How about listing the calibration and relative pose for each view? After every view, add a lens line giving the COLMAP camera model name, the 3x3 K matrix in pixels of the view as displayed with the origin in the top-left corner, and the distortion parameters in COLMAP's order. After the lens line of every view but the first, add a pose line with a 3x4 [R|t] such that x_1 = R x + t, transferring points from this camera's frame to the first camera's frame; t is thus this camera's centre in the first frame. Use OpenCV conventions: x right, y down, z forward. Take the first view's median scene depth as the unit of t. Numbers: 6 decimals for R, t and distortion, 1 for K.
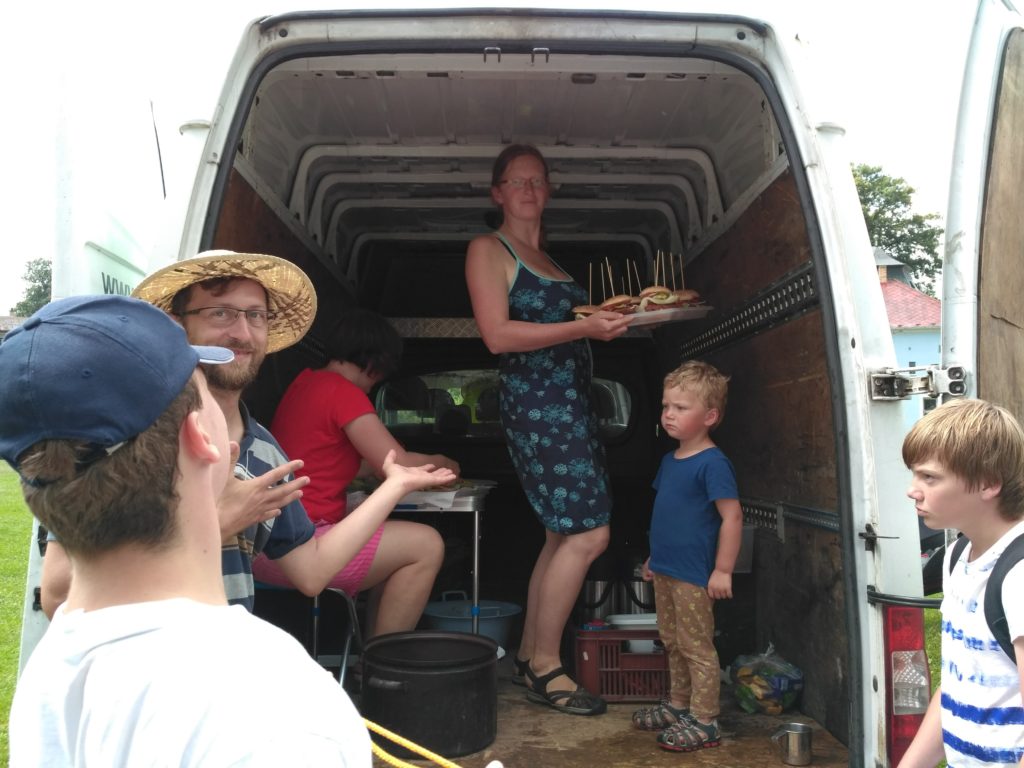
lens RADIAL K [[892.4, 0, 507.6], [0, 892.4, 404.5], [0, 0, 1]] dist [0.104019, -0.194919]
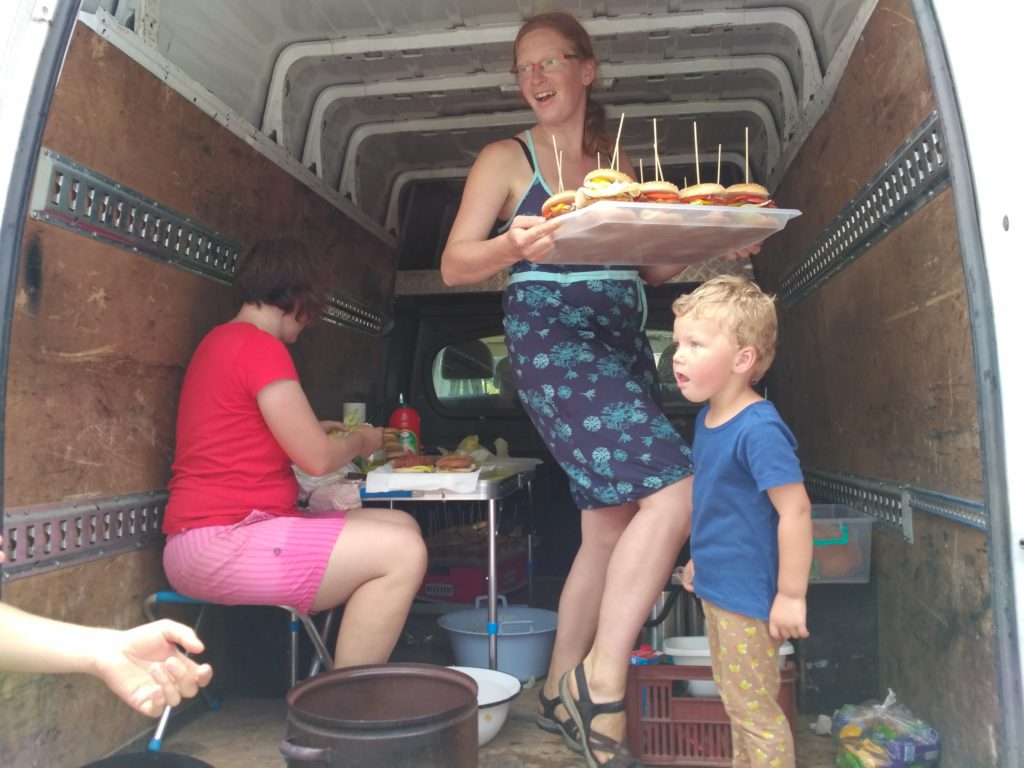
lens RADIAL K [[892.4, 0, 507.6], [0, 892.4, 404.5], [0, 0, 1]] dist [0.104019, -0.194919]
pose [[0.986889, -0.023375, -0.159699, 0.121268], [0.027287, 0.999378, 0.022346, 0.023870], [0.159077, -0.026411, 0.986913, 0.284883]]
